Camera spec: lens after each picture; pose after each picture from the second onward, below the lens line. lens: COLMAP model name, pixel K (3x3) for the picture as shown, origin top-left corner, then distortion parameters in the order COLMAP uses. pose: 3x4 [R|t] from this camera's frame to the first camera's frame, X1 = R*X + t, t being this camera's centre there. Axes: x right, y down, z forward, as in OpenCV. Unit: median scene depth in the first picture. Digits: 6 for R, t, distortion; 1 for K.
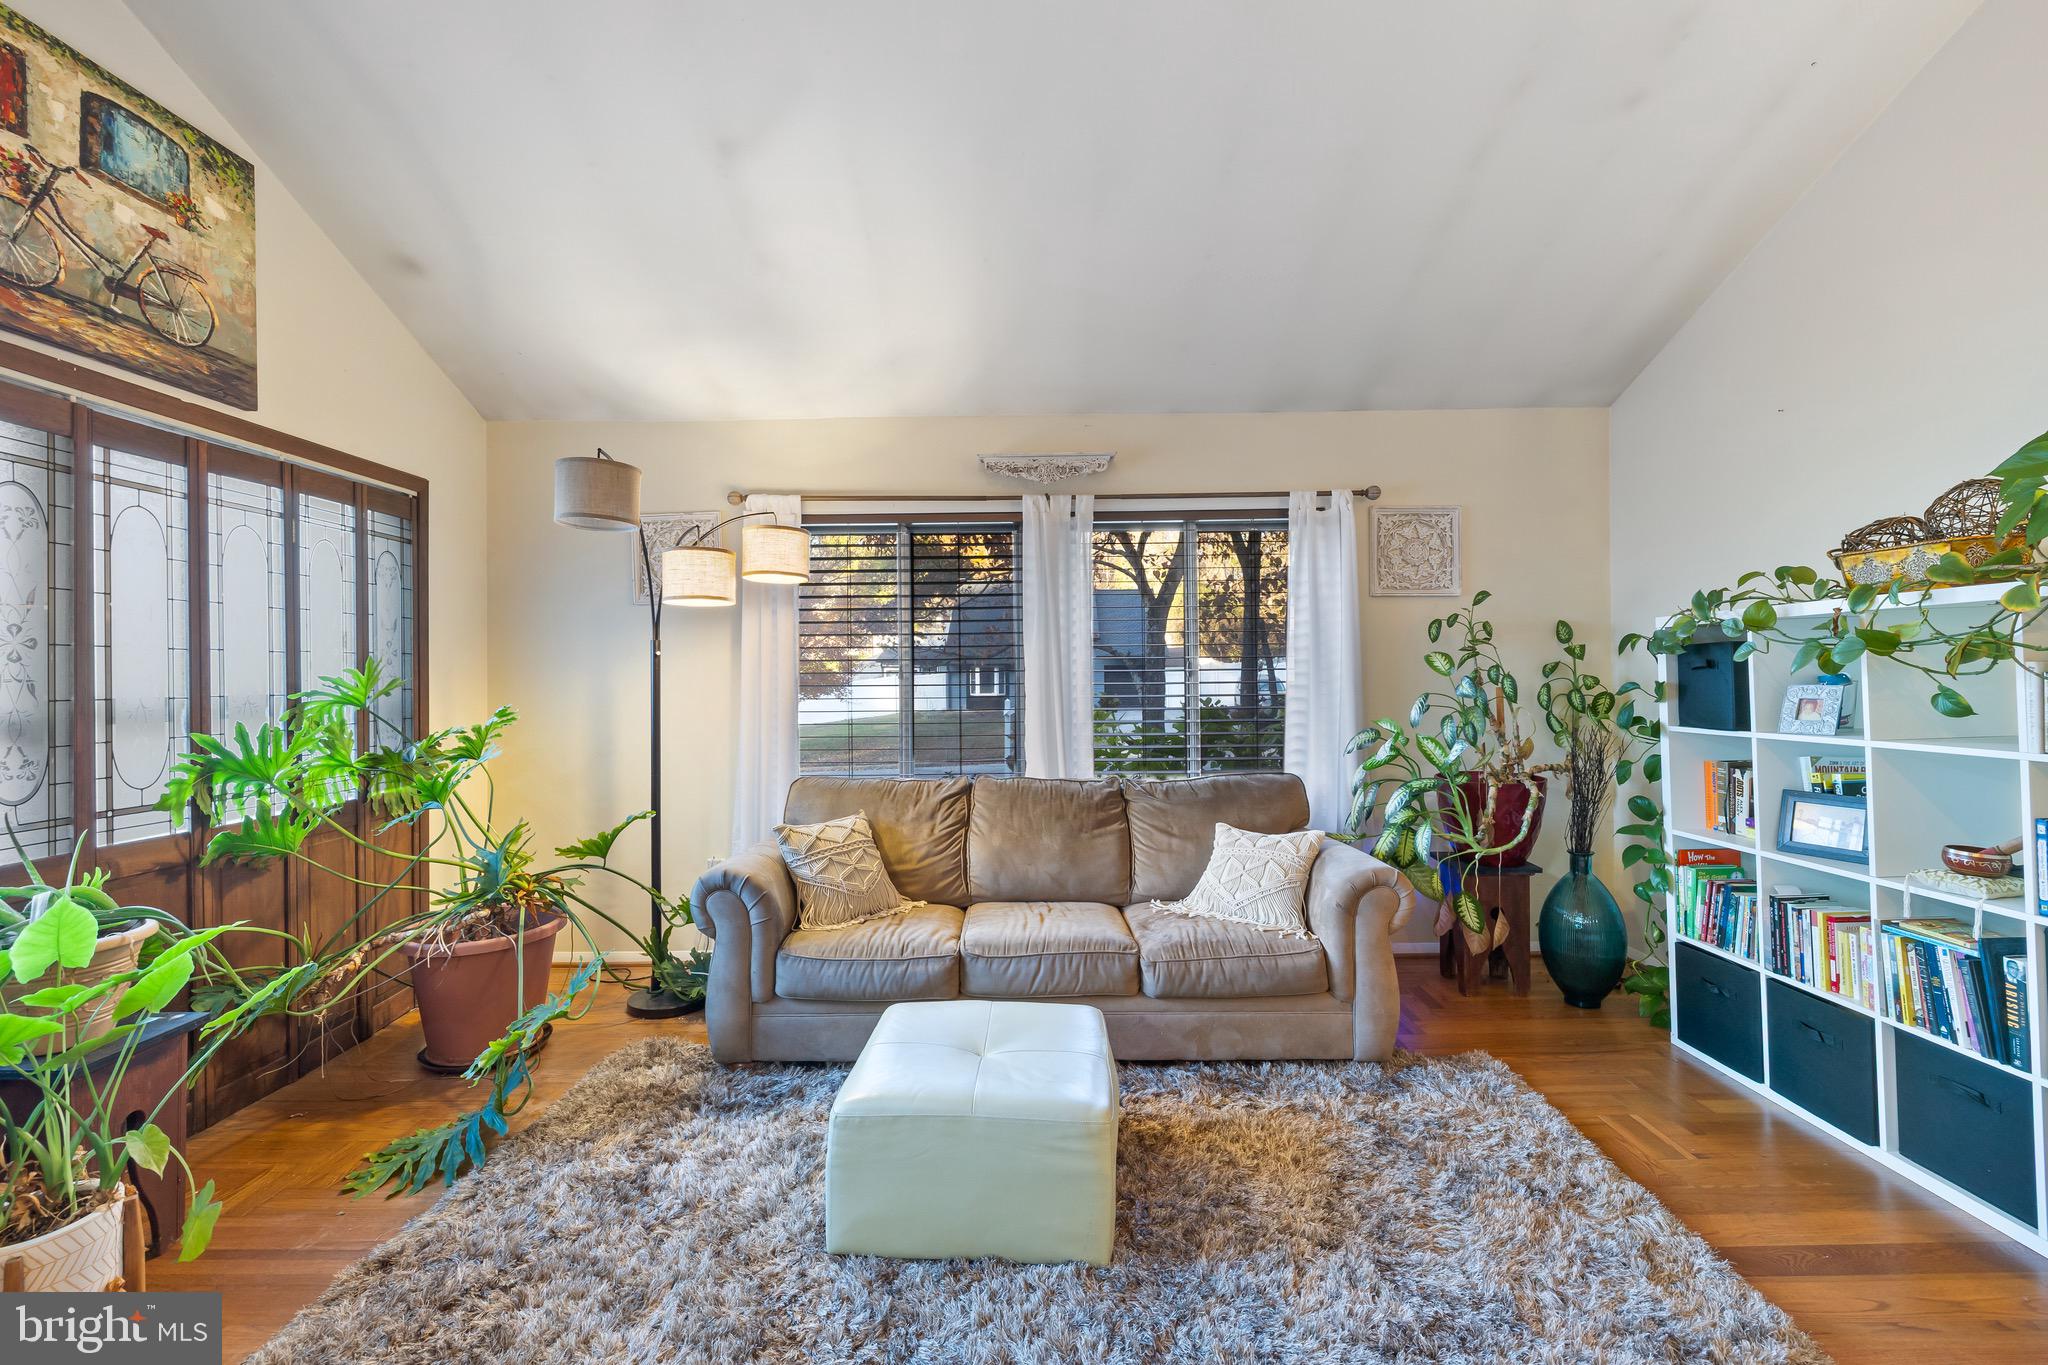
lens RADIAL K [[859.6, 0, 1020.2], [0, 859.6, 676.1], [0, 0, 1]] dist [0.003607, 0.000397]
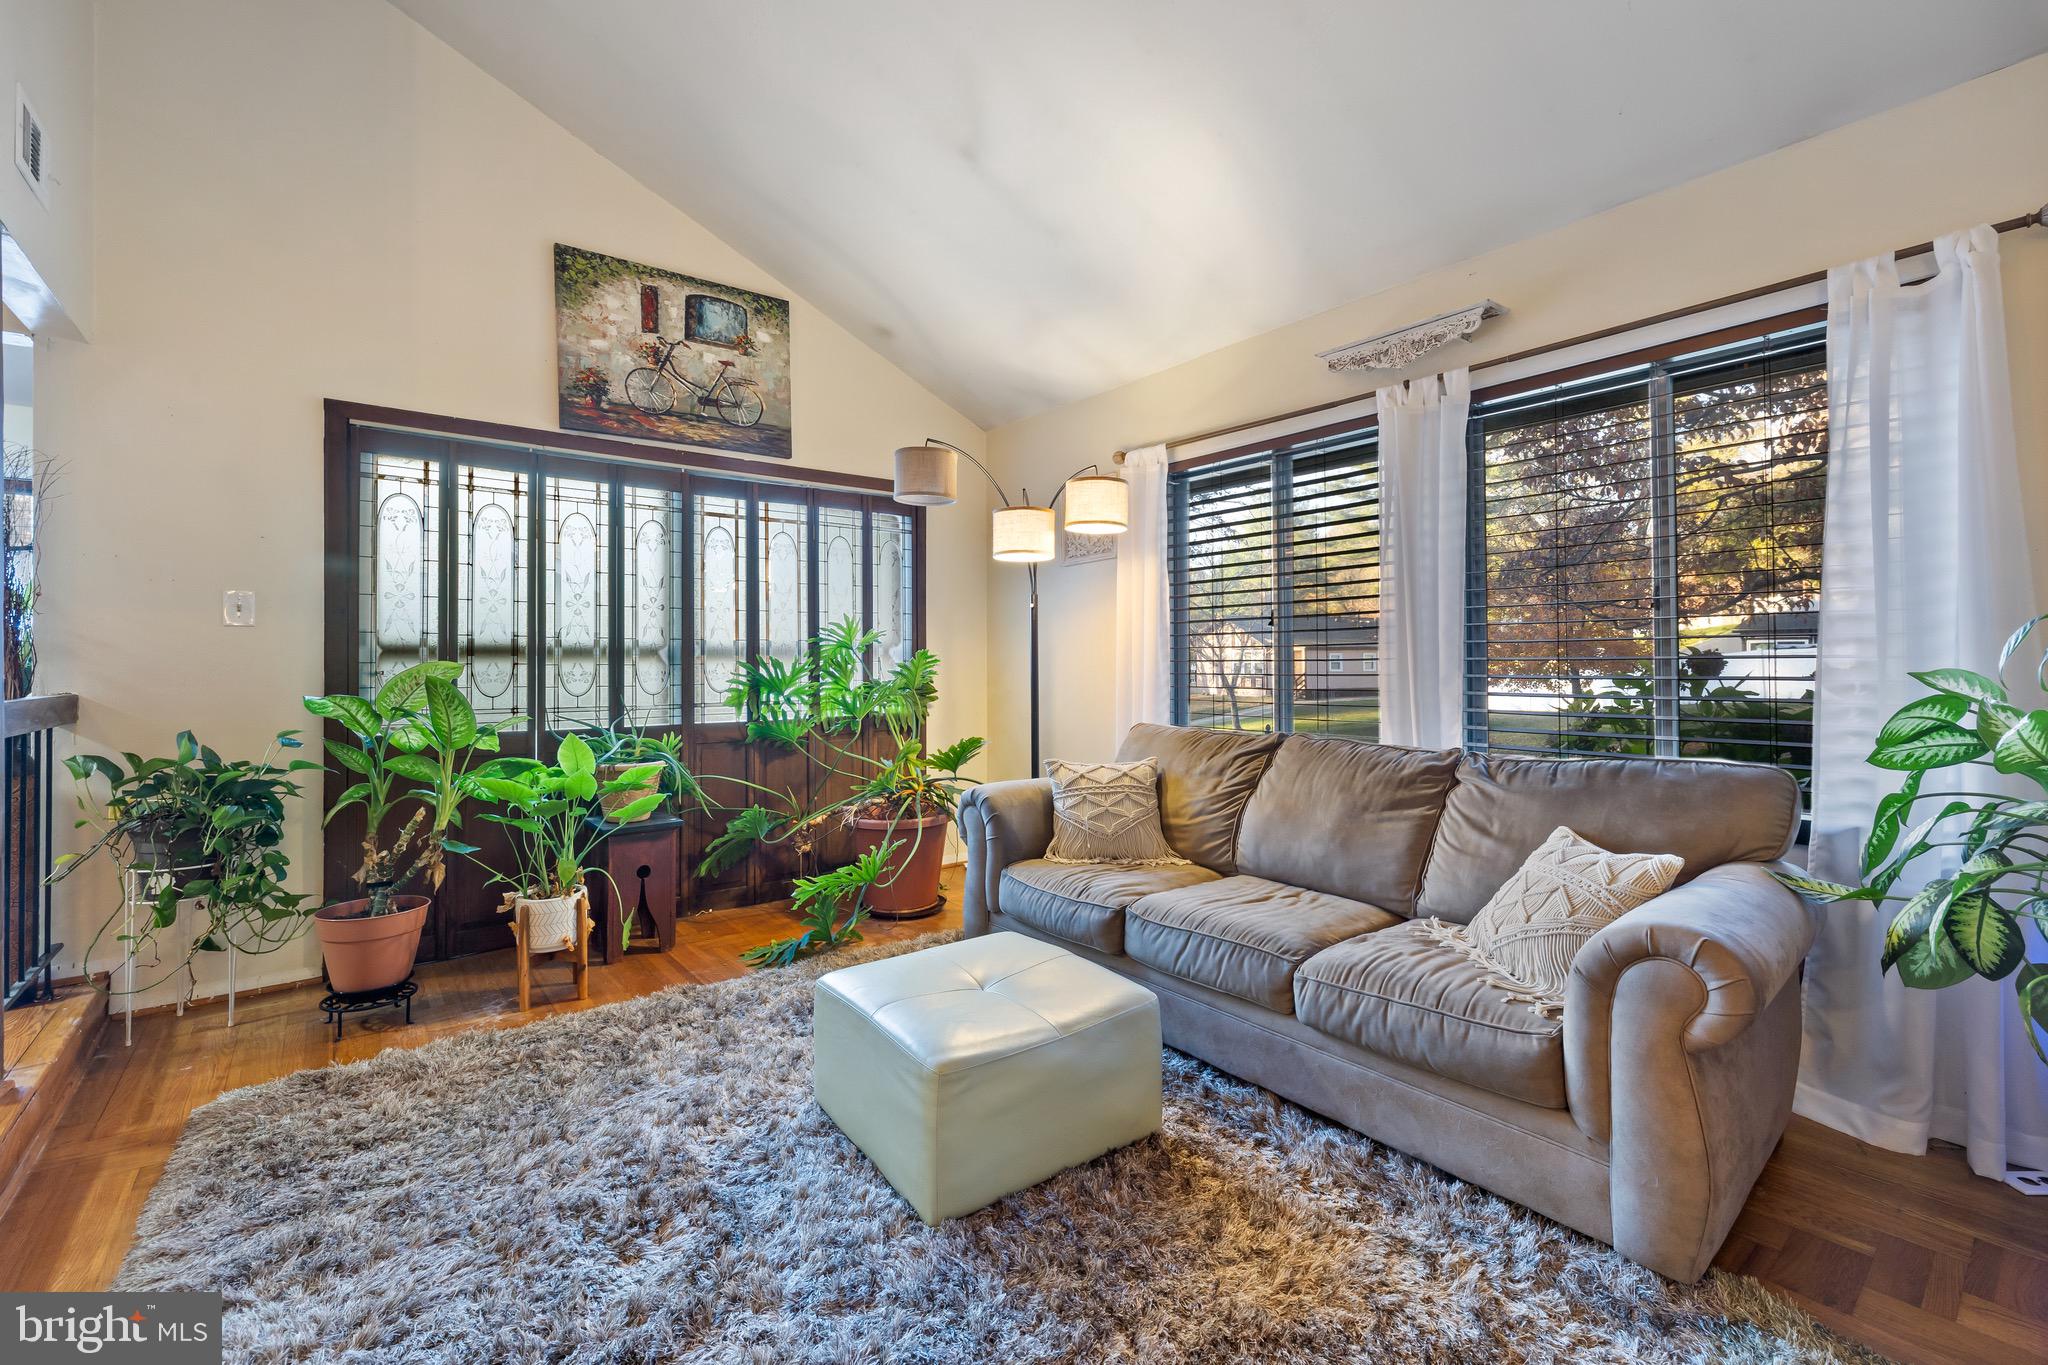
lens RADIAL K [[867.5, 0, 1029.9], [0, 867.5, 660.5], [0, 0, 1]] dist [0.000618, 0.000180]
pose [[0.631689, 0.003430, -0.775215, 0.595426], [0.002029, 0.999979, 0.006077, 0.049534], [0.775219, -0.005412, 0.631669, 0.336304]]
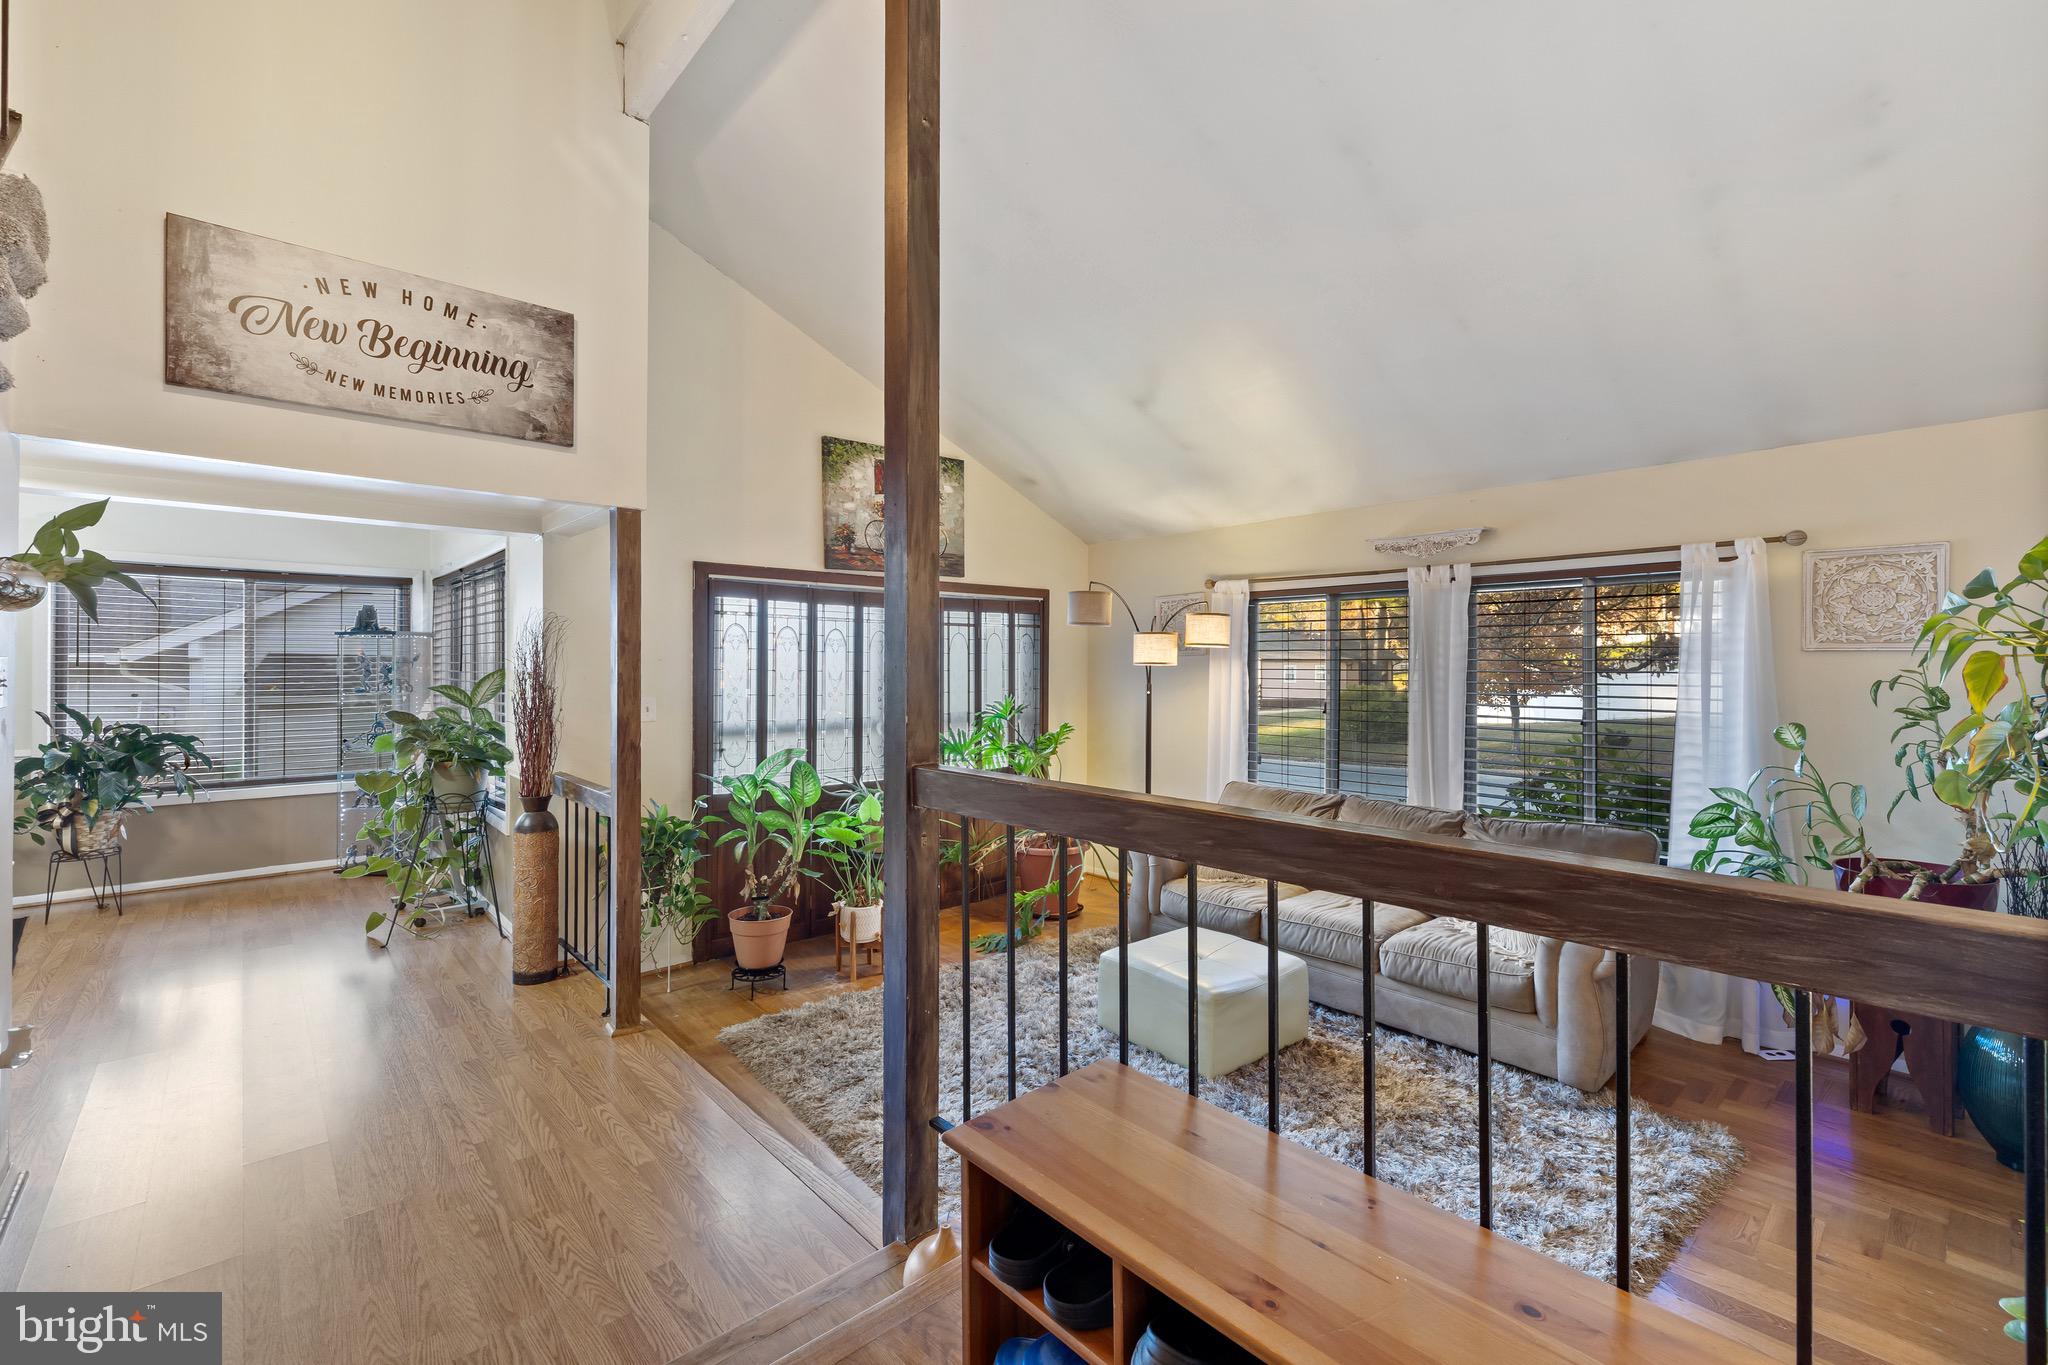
lens RADIAL K [[874.7, 0, 1020.4], [0, 874.7, 668.6], [0, 0, 1]] dist [-0.000230, 0.000163]
pose [[0.670651, 0.016267, -0.741595, 0.770904], [-0.007929, 0.999860, 0.014762, -0.116197], [0.741731, -0.004020, 0.670685, -0.316576]]
